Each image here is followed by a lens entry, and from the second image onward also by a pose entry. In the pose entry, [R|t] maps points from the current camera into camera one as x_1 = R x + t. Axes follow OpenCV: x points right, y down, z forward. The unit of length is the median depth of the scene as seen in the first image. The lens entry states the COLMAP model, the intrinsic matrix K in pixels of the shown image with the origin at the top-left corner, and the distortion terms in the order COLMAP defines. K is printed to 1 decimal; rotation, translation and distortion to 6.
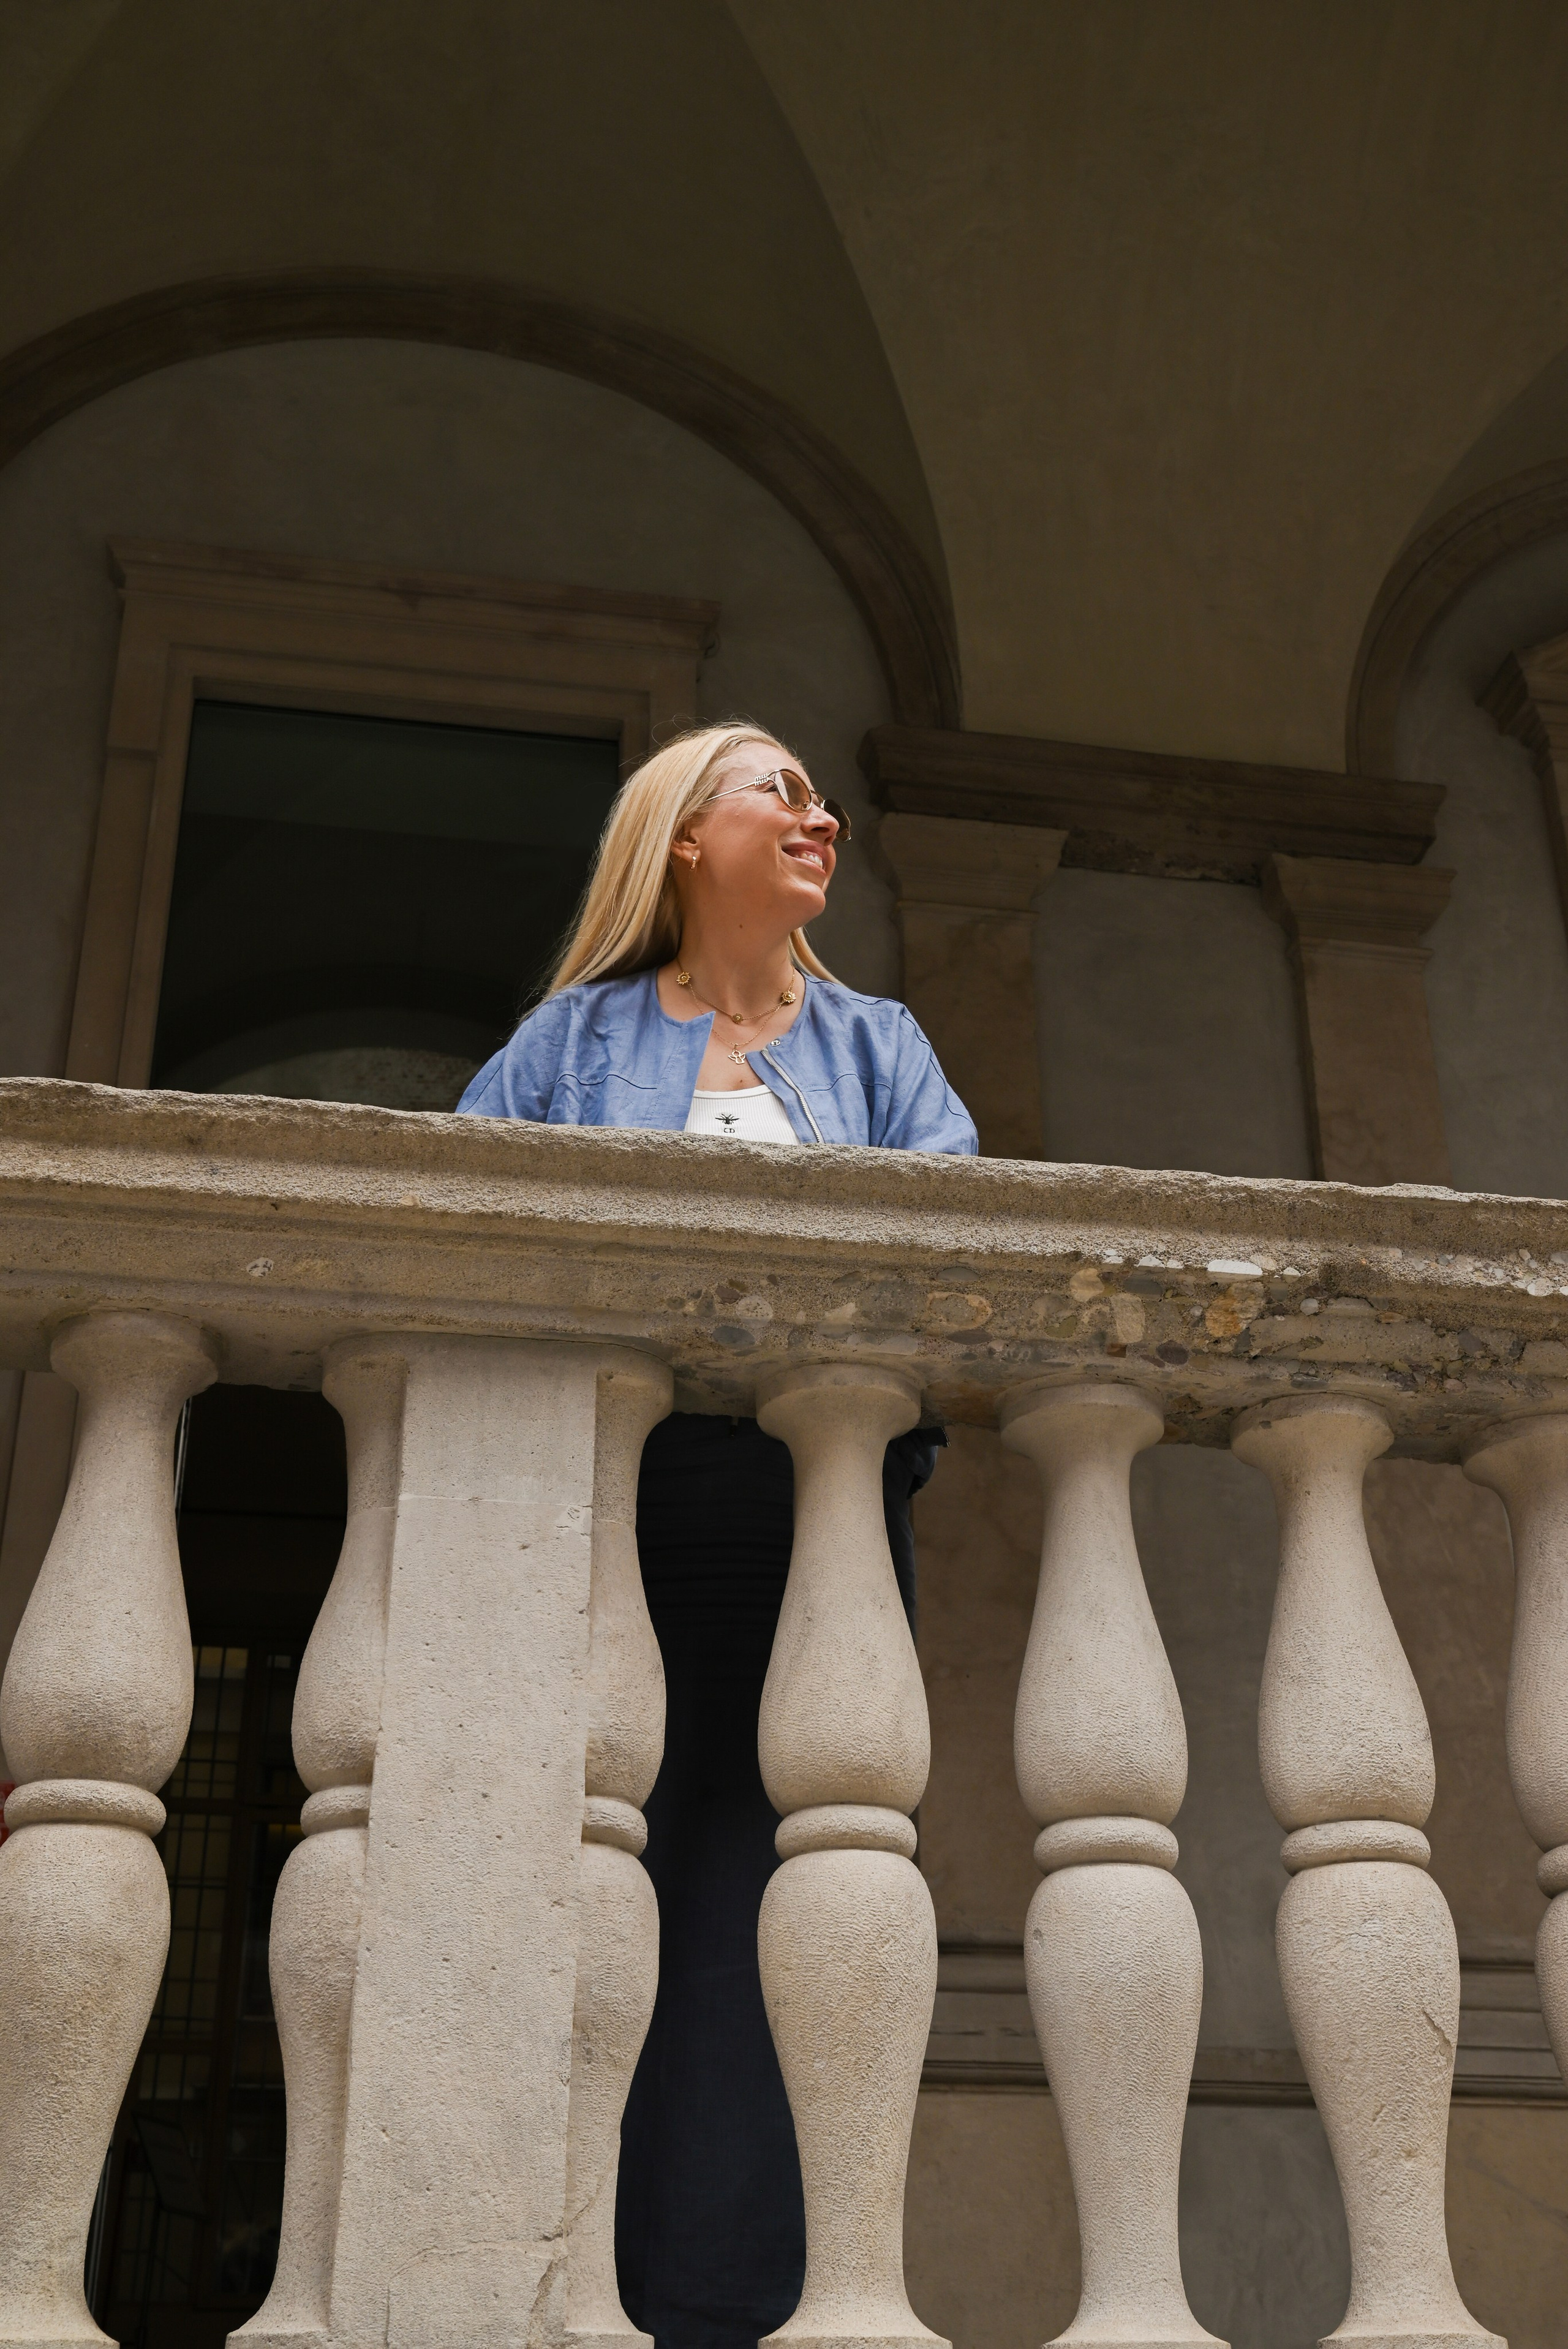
lens RADIAL K [[2566.4, 0, 784.0], [0, 2566.4, 1174.5], [0, 0, 1]] dist [-0.021450, 0.003982]
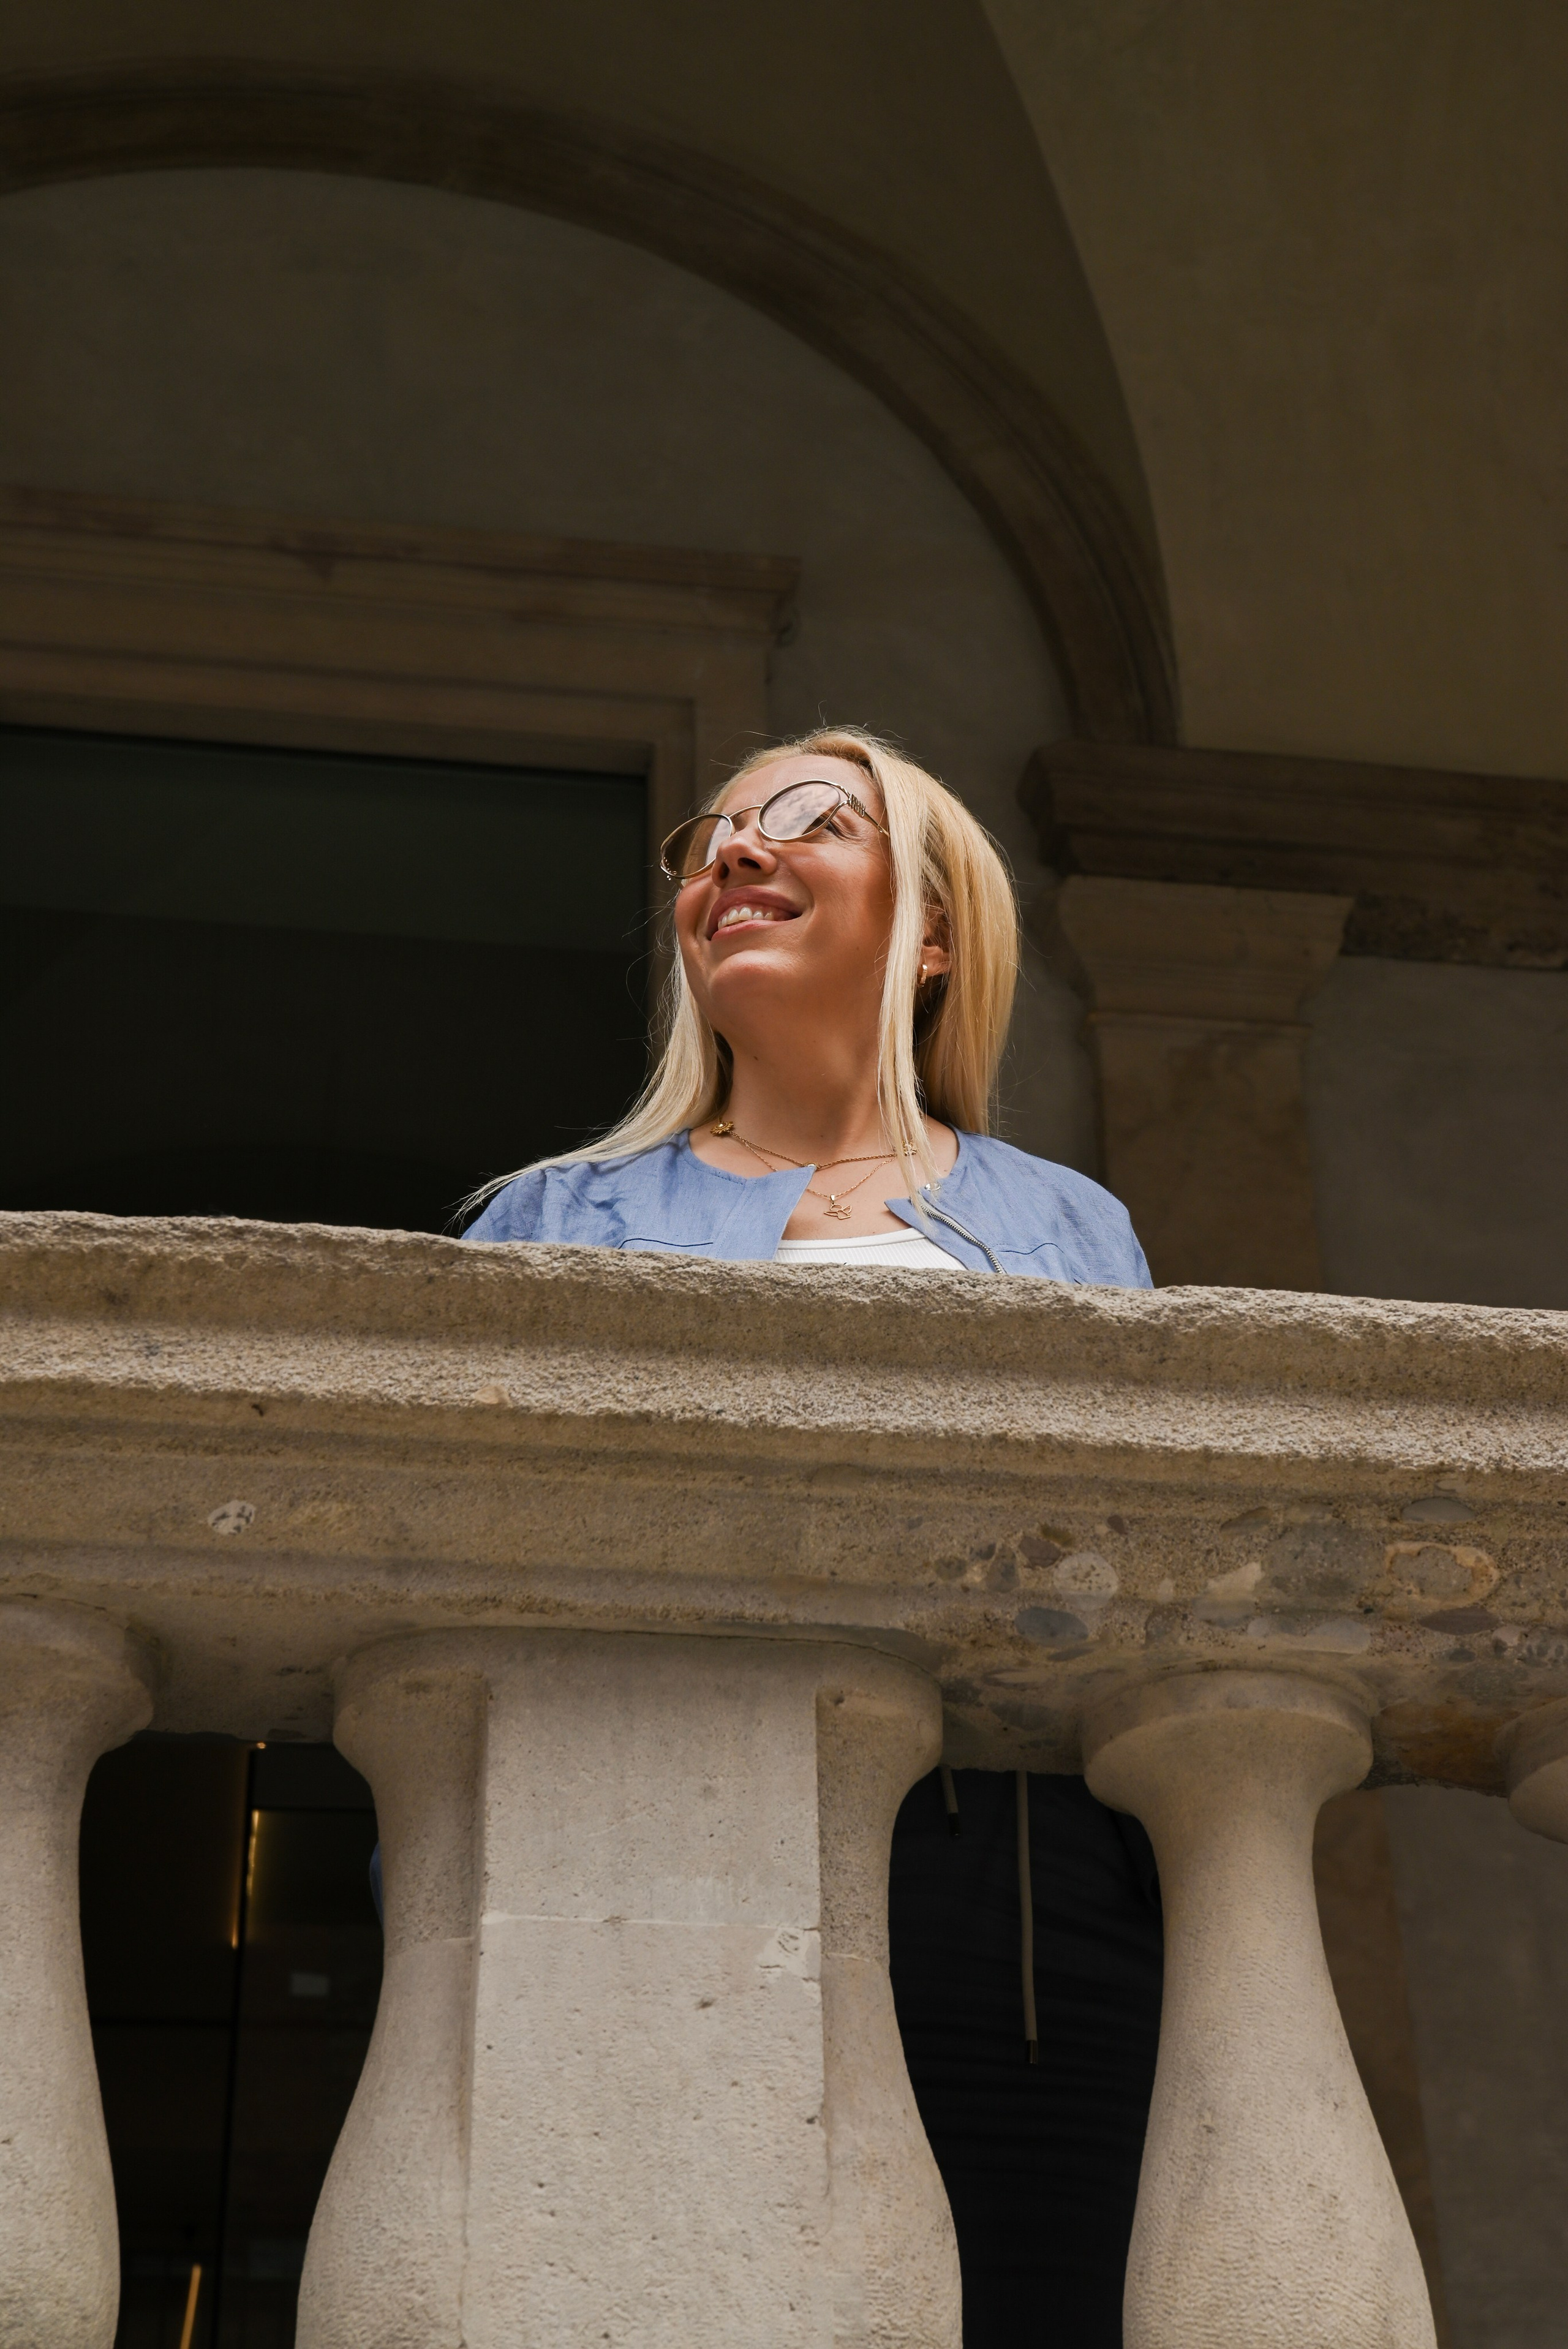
lens RADIAL K [[3879.4, 0, 784.0], [0, 3879.4, 1174.5], [0, 0, 1]] dist [0.122874, 0.099405]
pose [[0.999678, -0.021696, -0.013195, -0.065900], [0.020575, 0.996594, -0.079859, 0.030946], [0.014882, 0.079562, 0.996719, 0.124727]]
